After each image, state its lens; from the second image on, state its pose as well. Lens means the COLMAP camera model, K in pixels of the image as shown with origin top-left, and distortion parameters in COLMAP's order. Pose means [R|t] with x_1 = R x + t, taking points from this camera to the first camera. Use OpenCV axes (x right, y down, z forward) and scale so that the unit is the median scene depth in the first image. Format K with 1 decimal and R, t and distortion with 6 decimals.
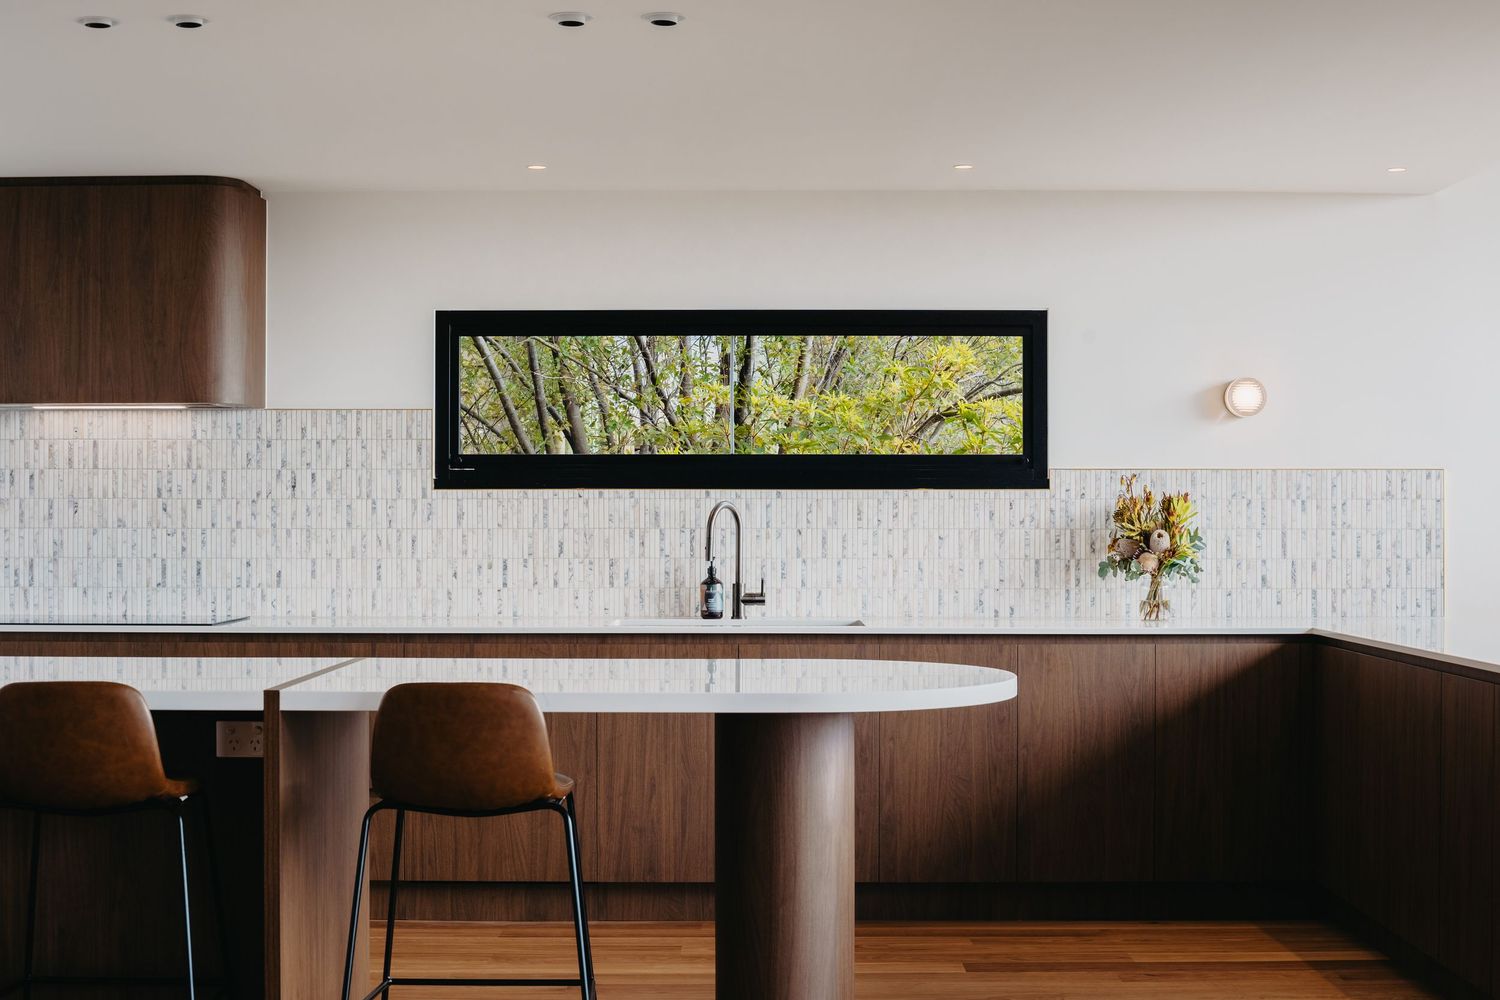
lens RADIAL K [[2091.2, 0, 796.8], [0, 2091.2, 499.7], [0, 0, 1]] dist [-0.100006, 0.000000]
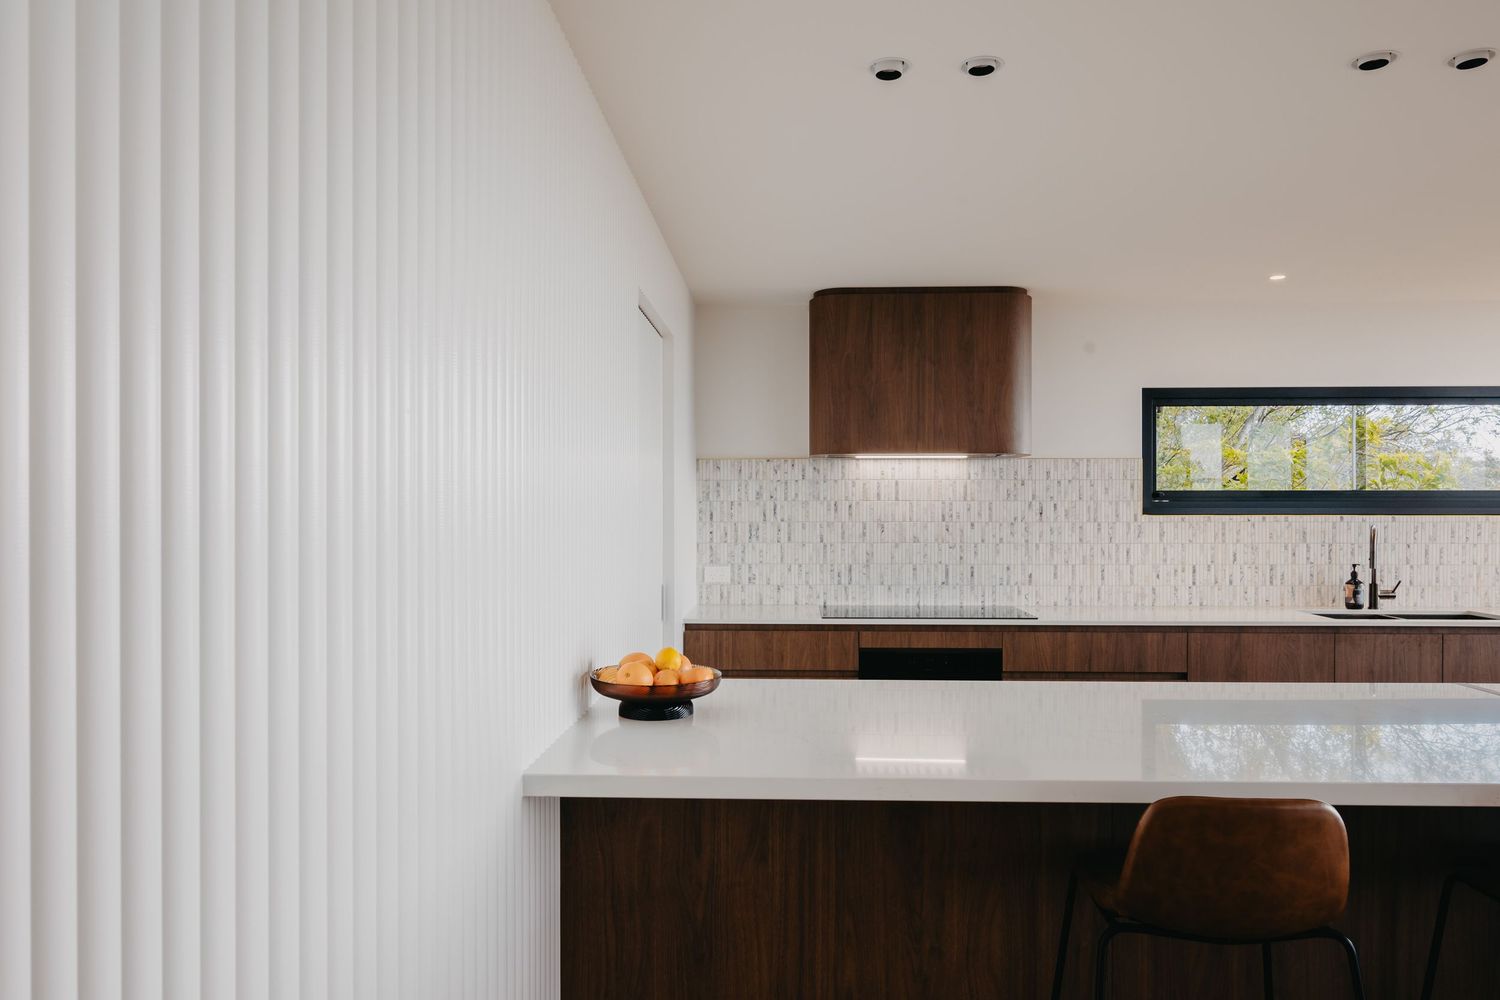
lens RADIAL K [[980.8, 0, 772.6], [0, 980.8, 517.4], [0, 0, 1]] dist [-0.016423, 0.015909]
pose [[0.998579, 0.000058, -0.053298, -0.387594], [0.000757, 0.999883, 0.015260, -0.013849], [0.053293, -0.015279, 0.998462, 0.329121]]
